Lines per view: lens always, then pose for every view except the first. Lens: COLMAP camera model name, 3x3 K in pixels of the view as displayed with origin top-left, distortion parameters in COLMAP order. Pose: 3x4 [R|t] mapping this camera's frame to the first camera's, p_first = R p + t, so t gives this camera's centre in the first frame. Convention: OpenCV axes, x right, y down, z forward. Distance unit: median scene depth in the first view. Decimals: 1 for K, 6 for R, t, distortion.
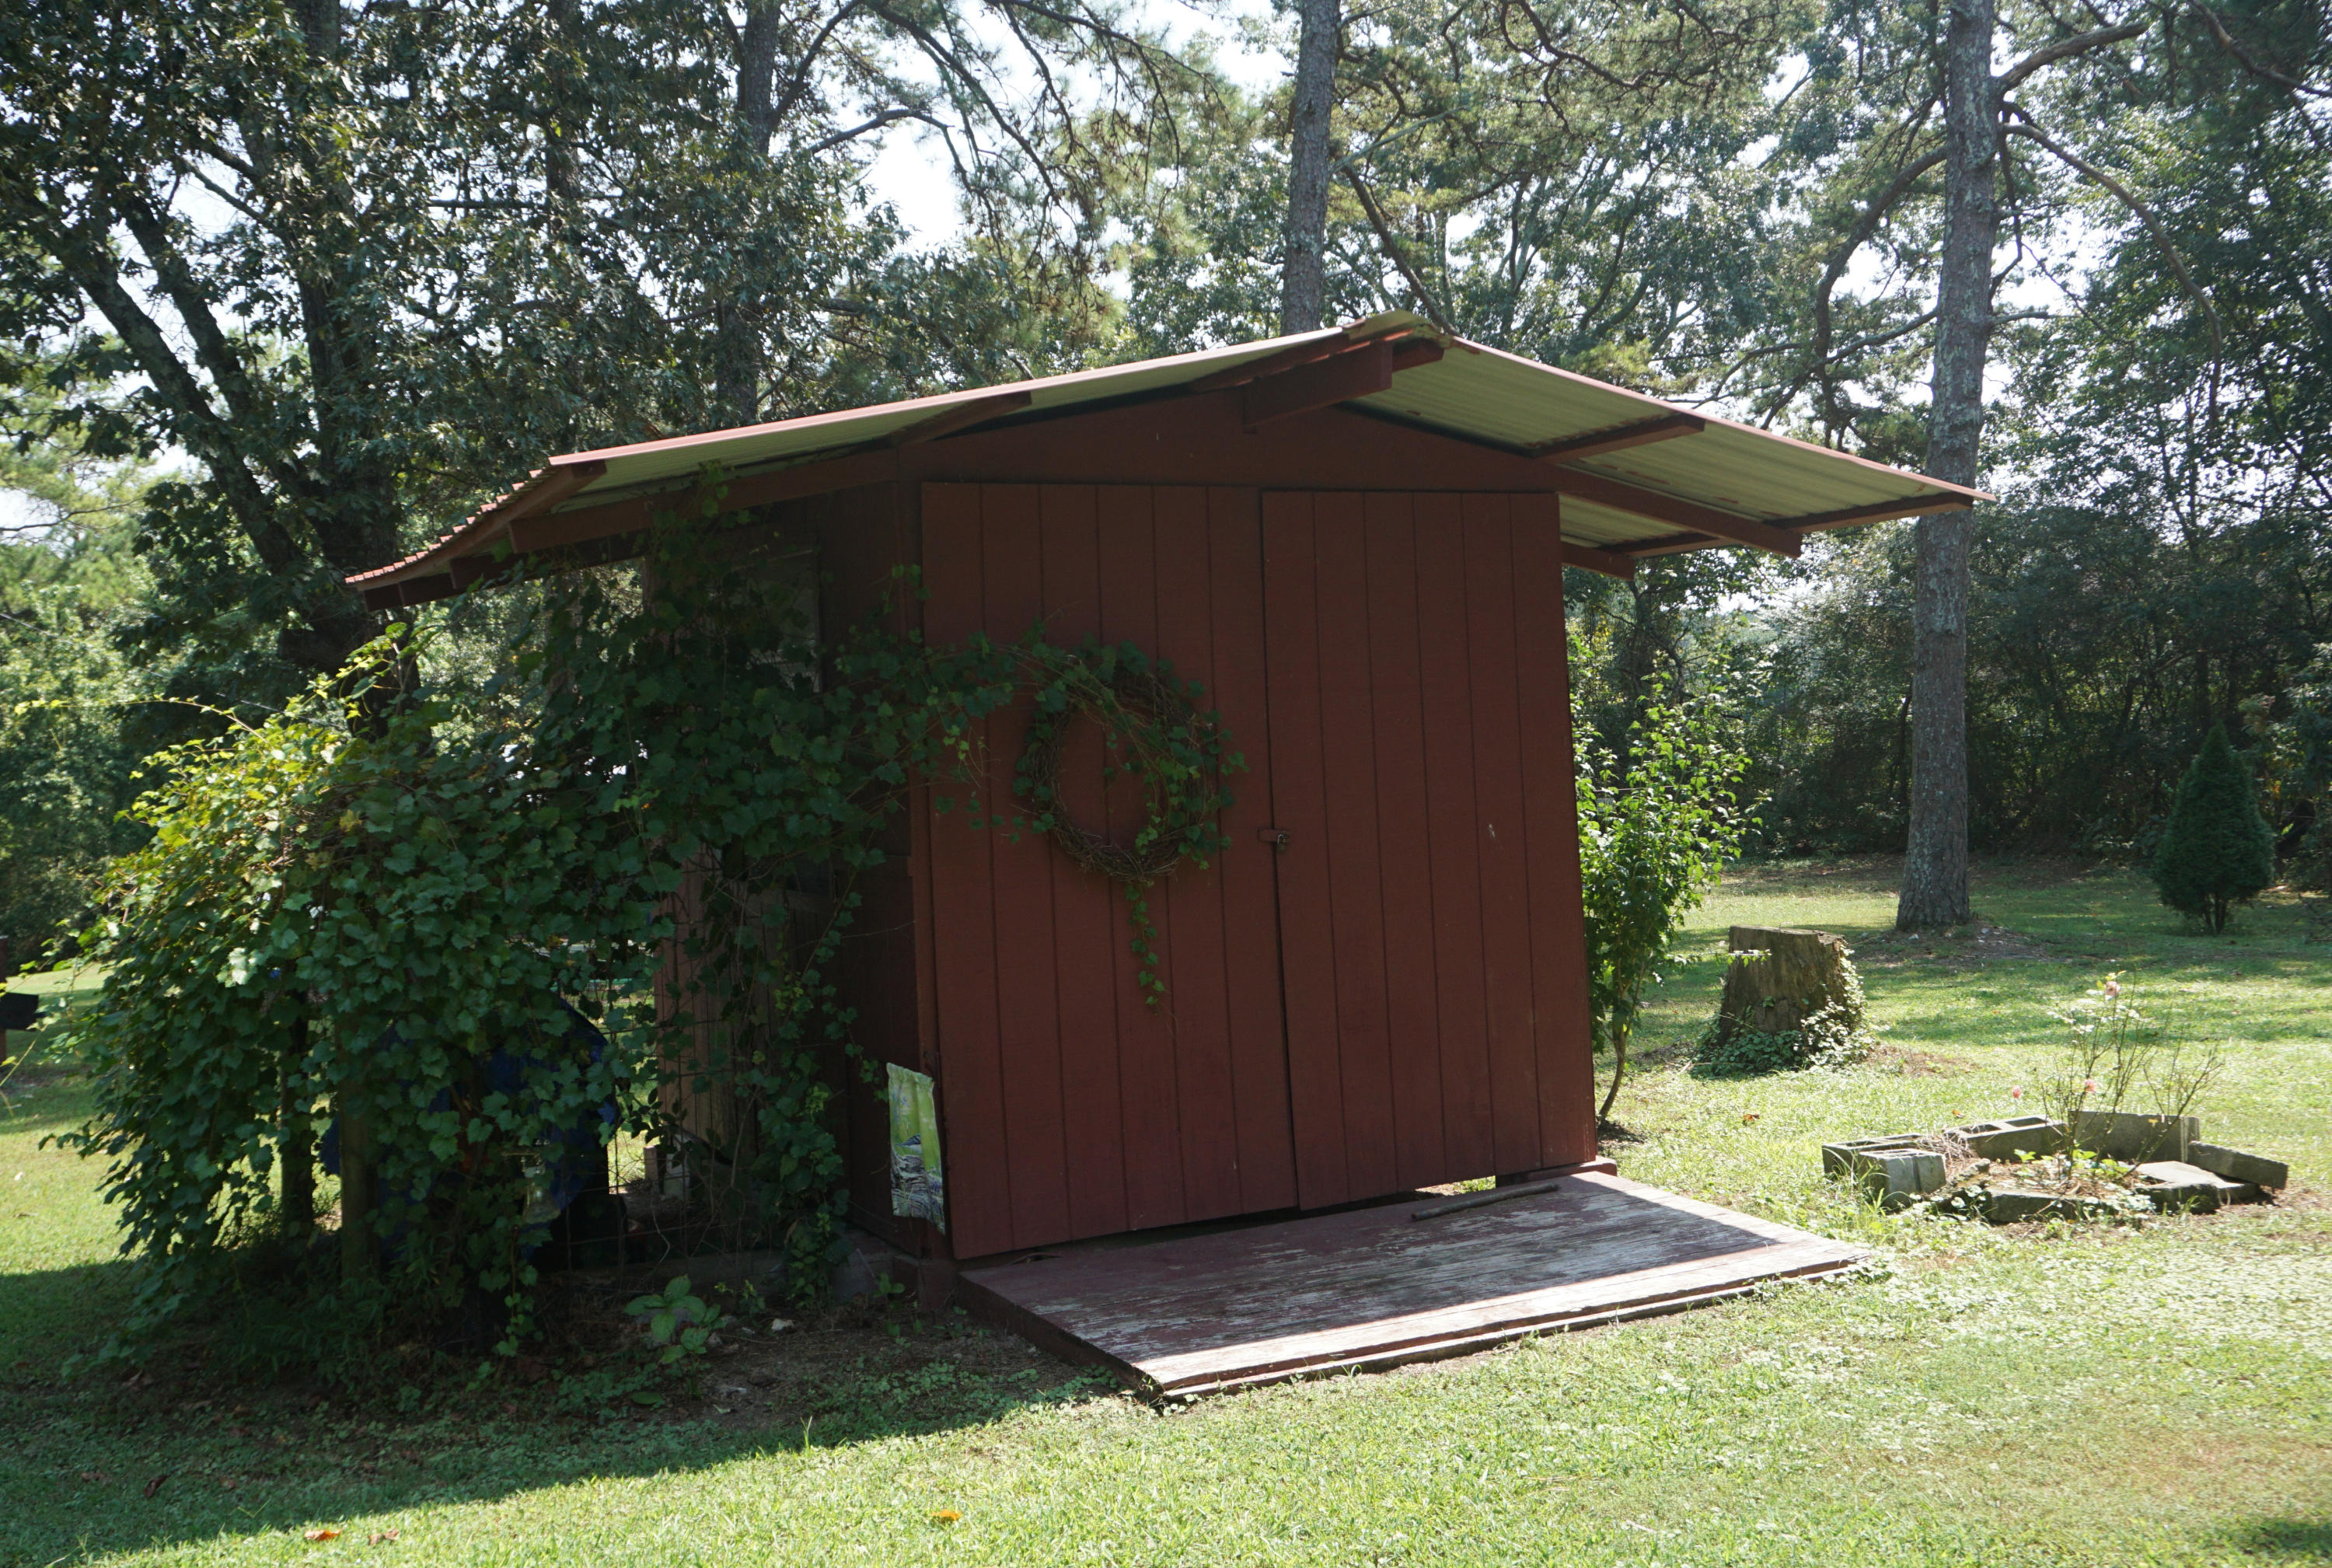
lens RADIAL K [[1992.0, 0, 1164.9], [0, 1992.0, 779.7], [0, 0, 1]] dist [0.019985, 0.007127]
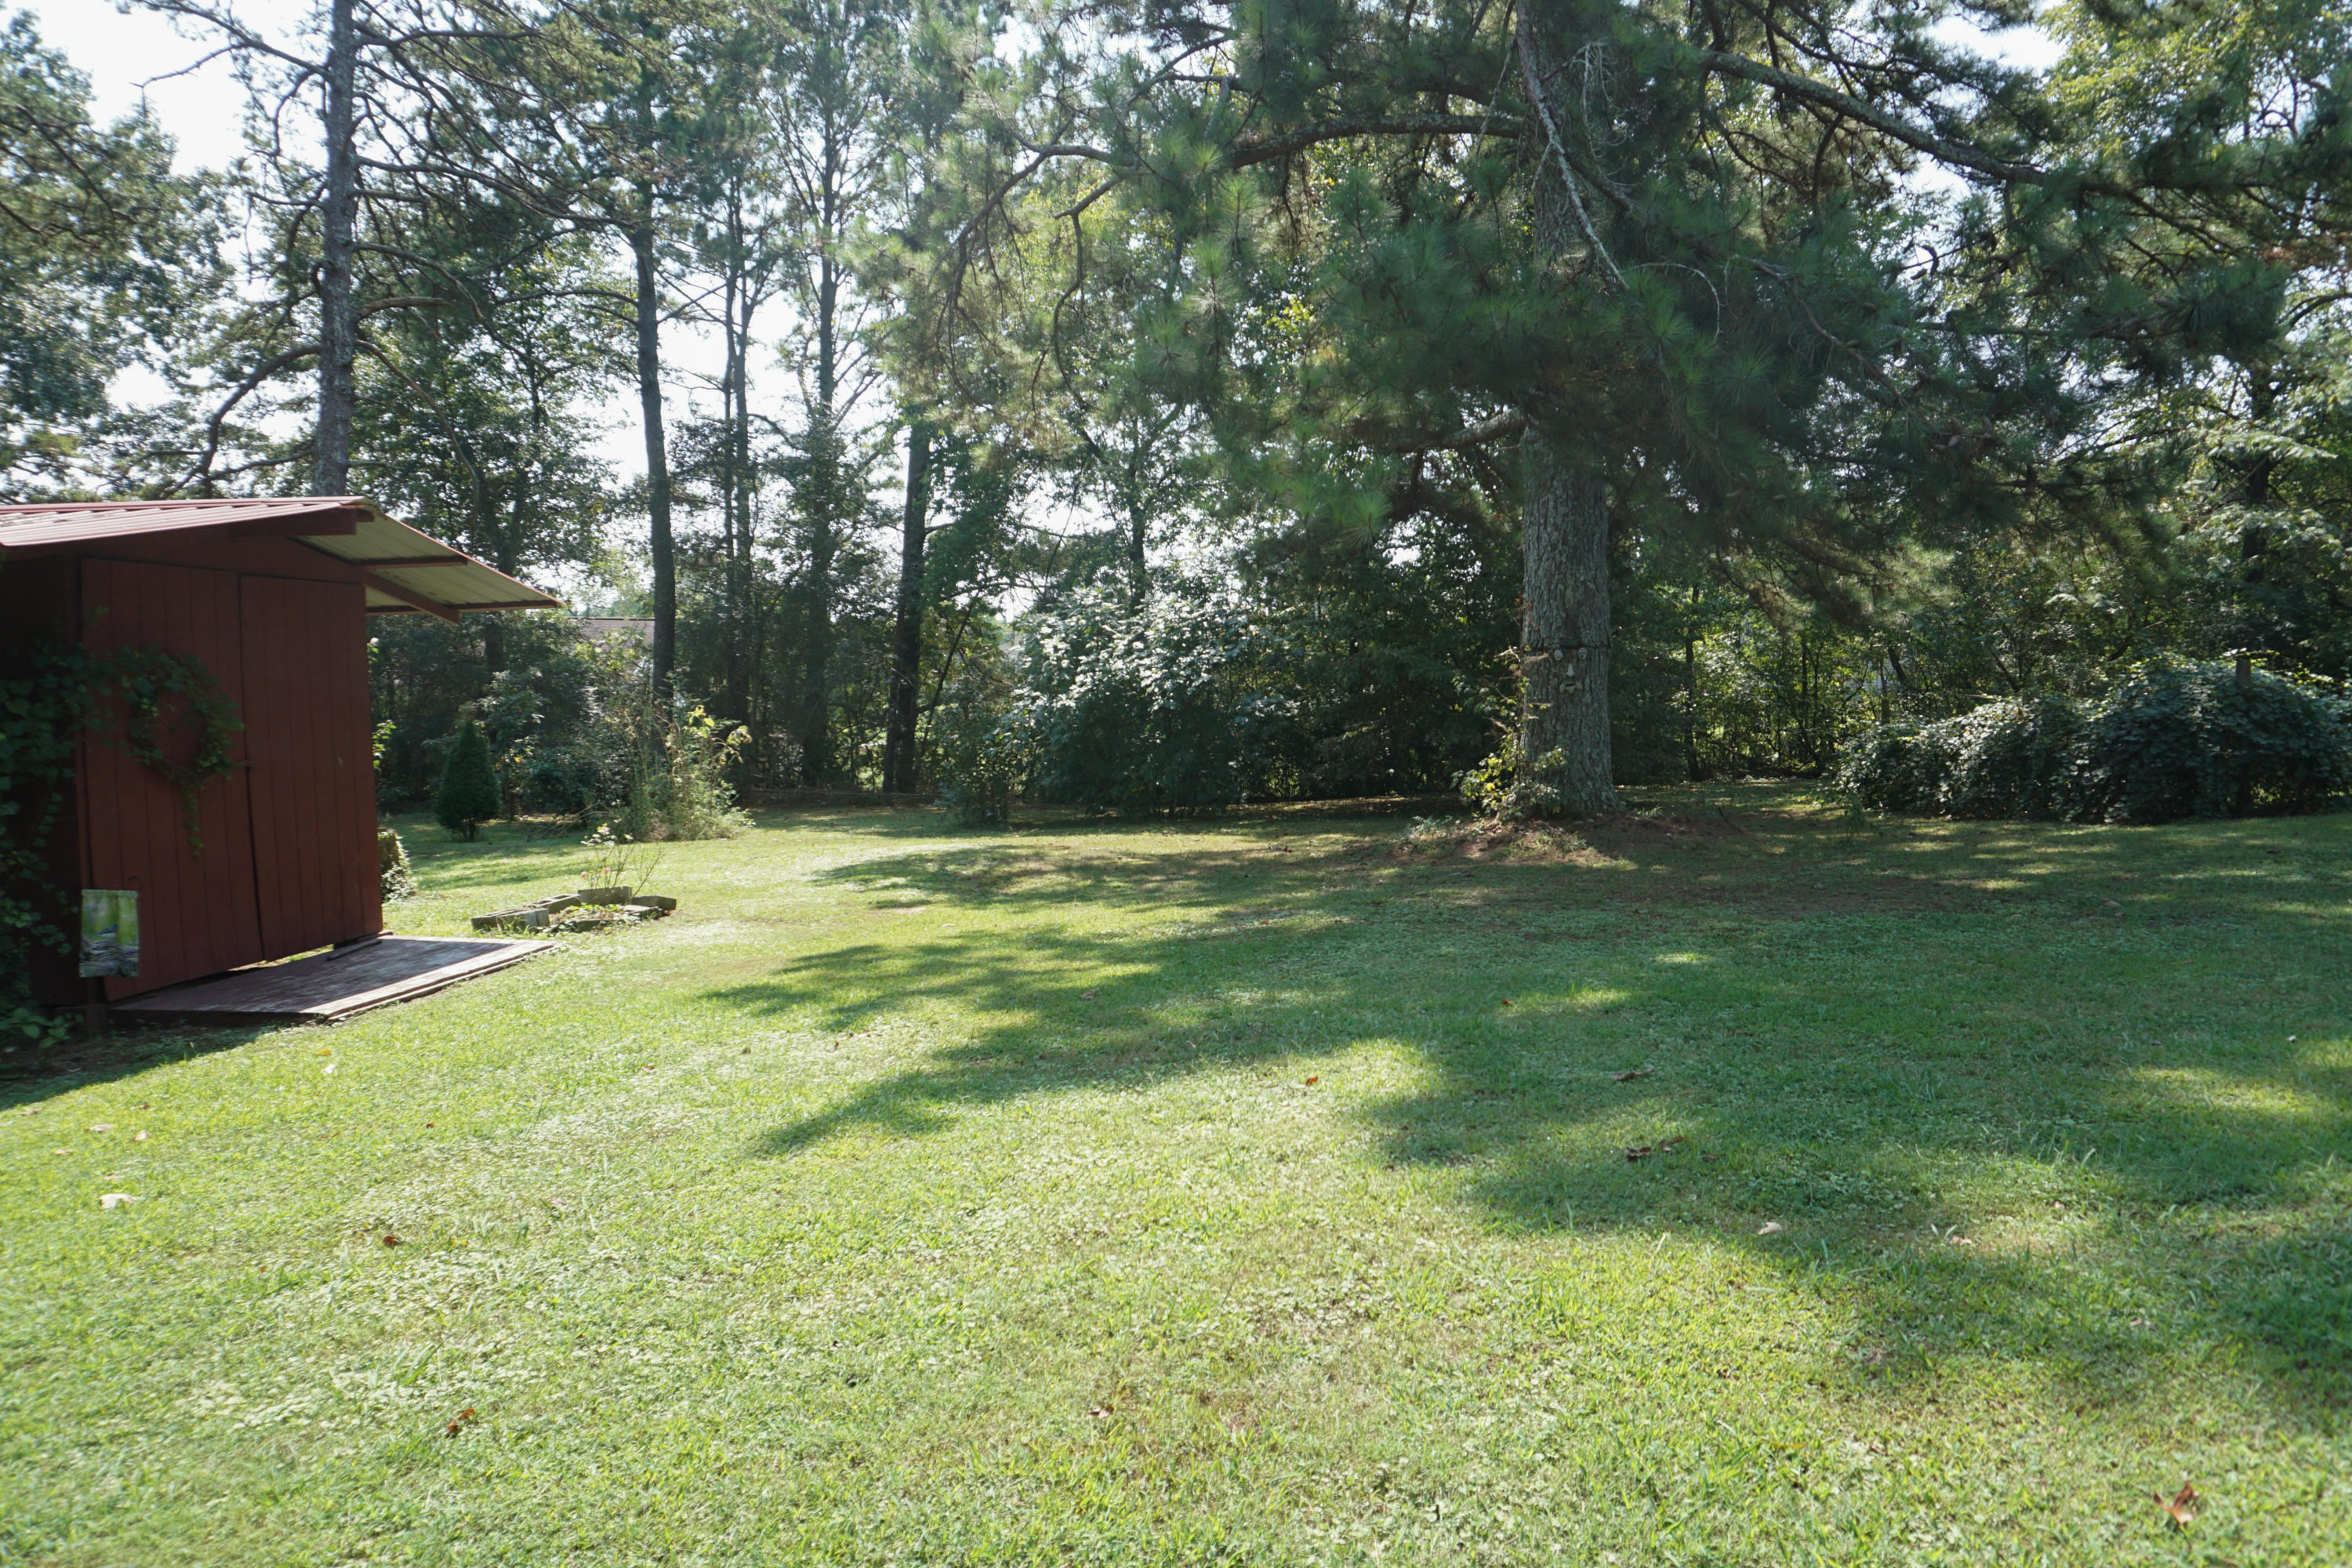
lens RADIAL K [[1581.2, 0, 1175.8], [0, 1581.2, 778.5], [0, 0, 1]] dist [-0.004867, 0.001255]
pose [[0.513966, -0.012523, 0.857719, -0.831808], [0.006105, 0.999922, 0.010941, 0.034787], [-0.857789, -0.000387, 0.514002, -0.537383]]
